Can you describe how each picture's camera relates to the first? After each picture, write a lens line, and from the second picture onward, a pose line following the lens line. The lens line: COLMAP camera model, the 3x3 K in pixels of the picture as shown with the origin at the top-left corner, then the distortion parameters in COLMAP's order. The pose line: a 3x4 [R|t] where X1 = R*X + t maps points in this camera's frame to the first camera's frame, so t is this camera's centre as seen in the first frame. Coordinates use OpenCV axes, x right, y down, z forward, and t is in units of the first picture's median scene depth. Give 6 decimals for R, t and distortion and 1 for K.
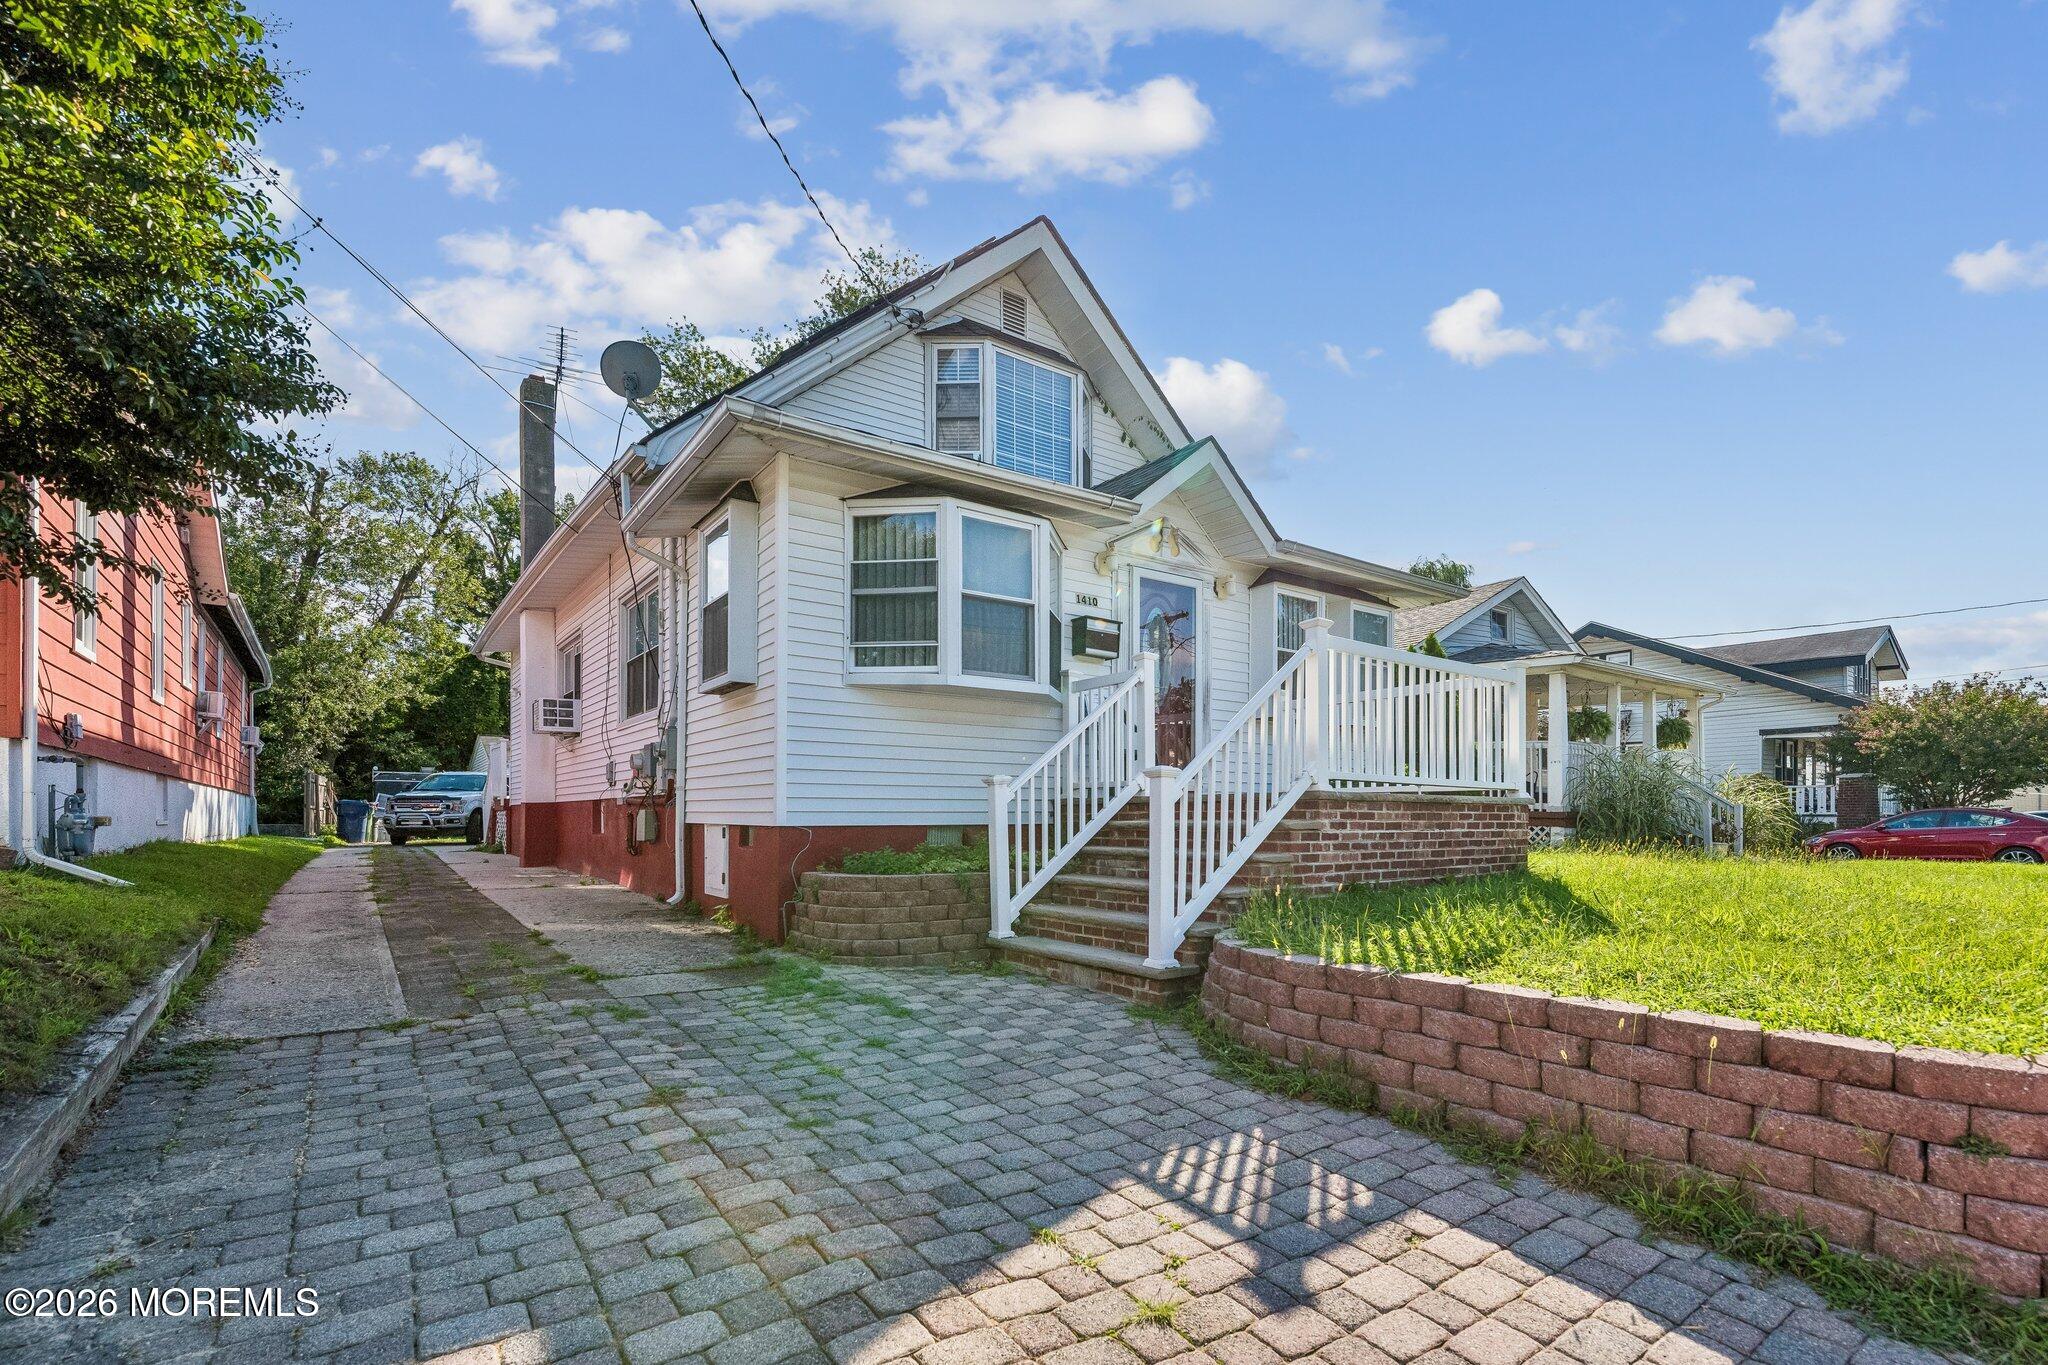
lens RADIAL K [[896.6, 0, 1040.5], [0, 896.6, 808.8], [0, 0, 1]] dist [0.000449, -0.001105]
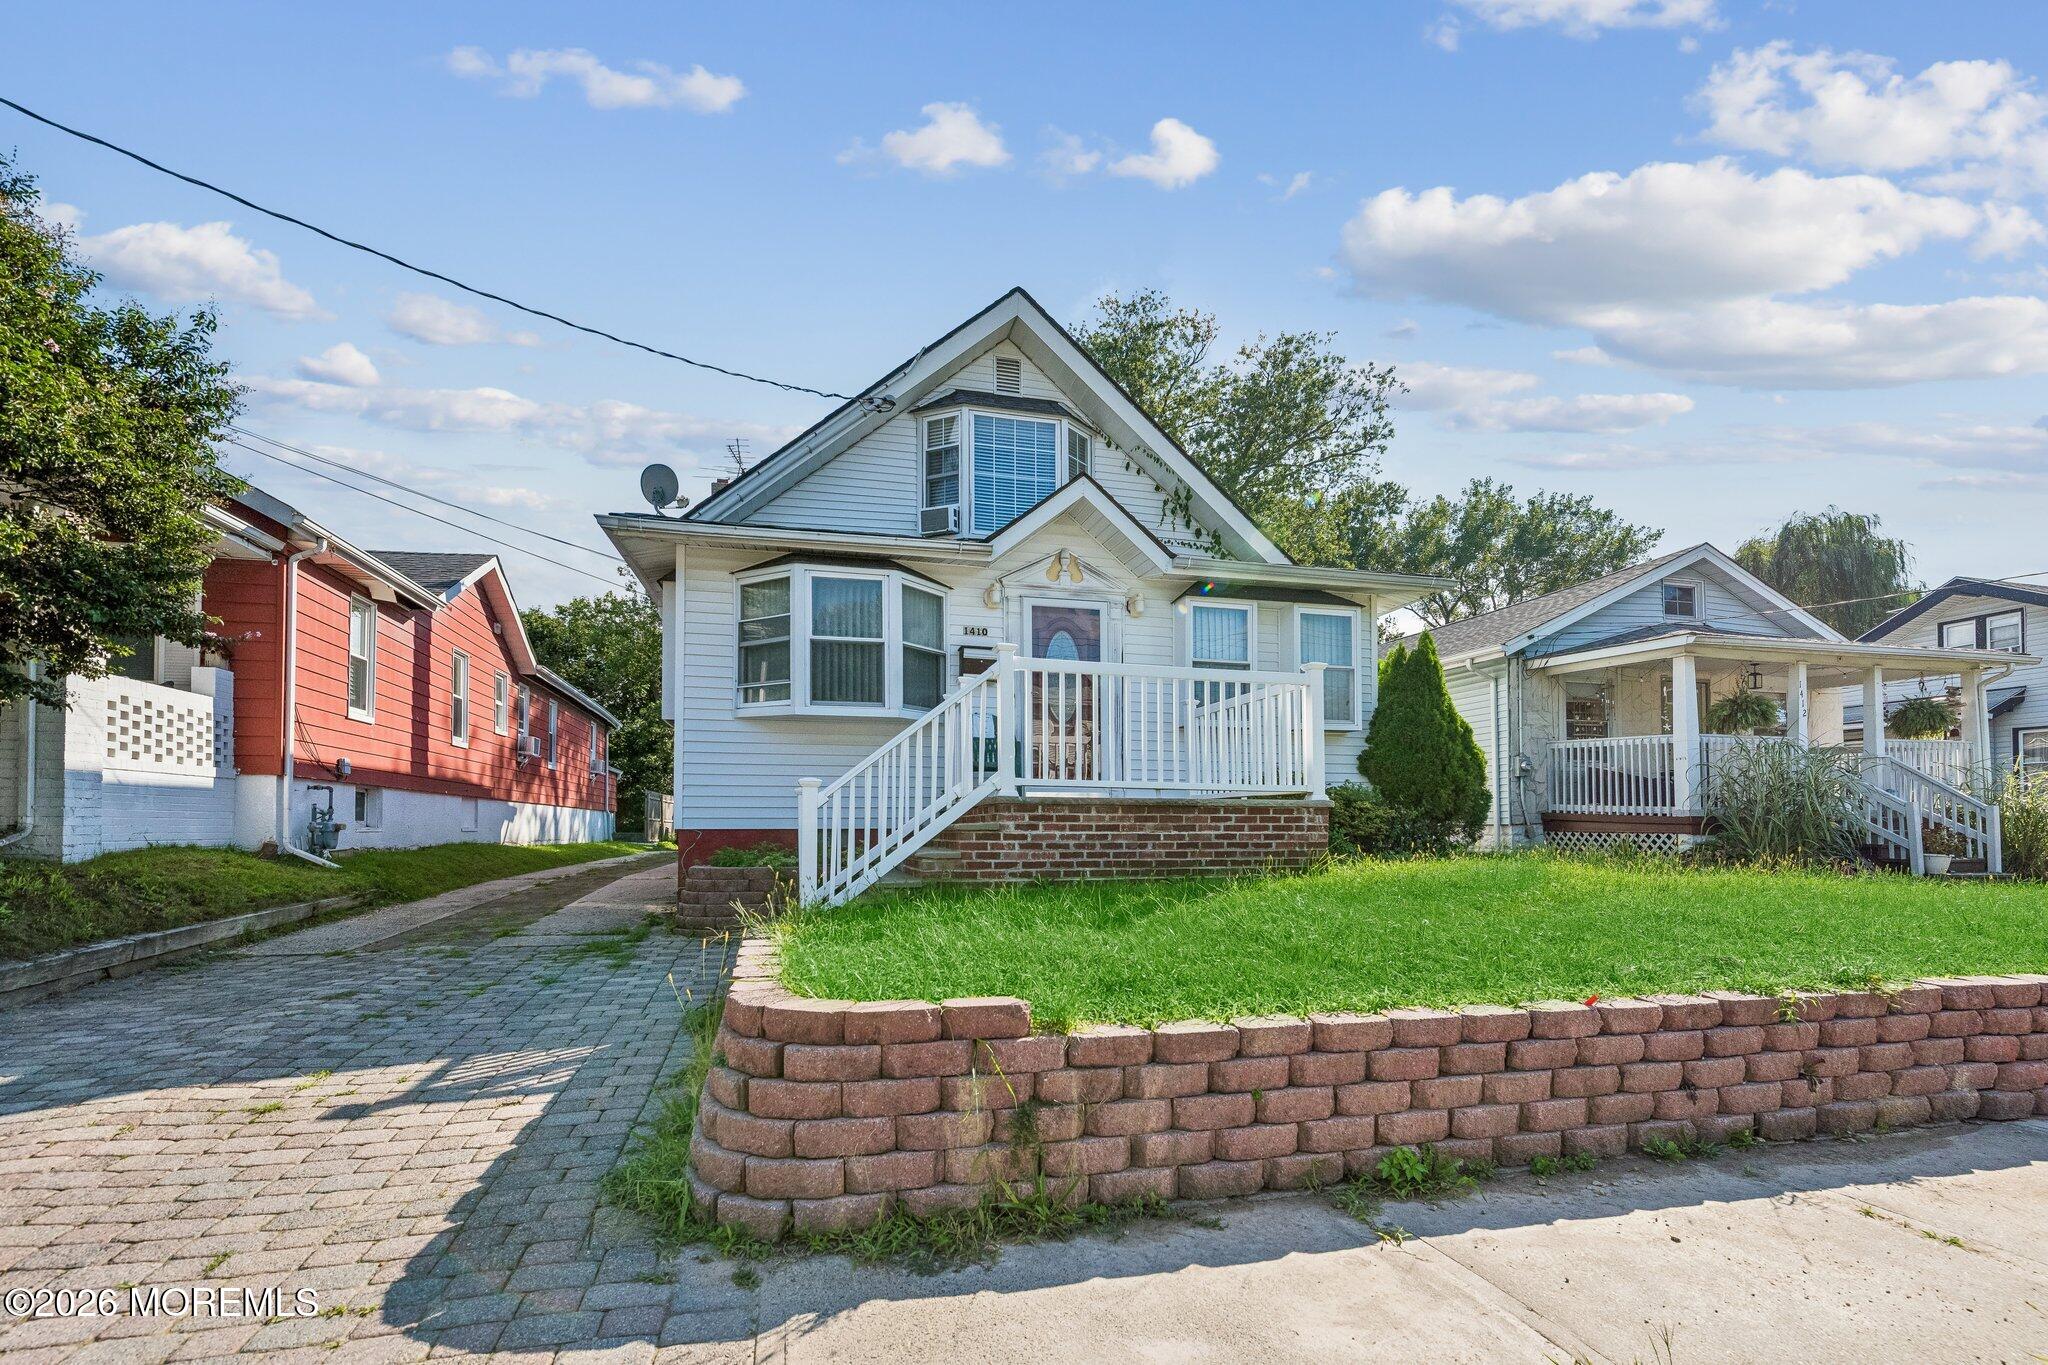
lens RADIAL K [[896.6, 0, 1073.2], [0, 896.6, 796.4], [0, 0, 1]] dist [0.000449, -0.001105]
pose [[0.939782, -0.014040, -0.341486, 0.669720], [0.005077, 0.999619, -0.027126, 0.009579], [0.341736, 0.023759, 0.939495, -0.023872]]
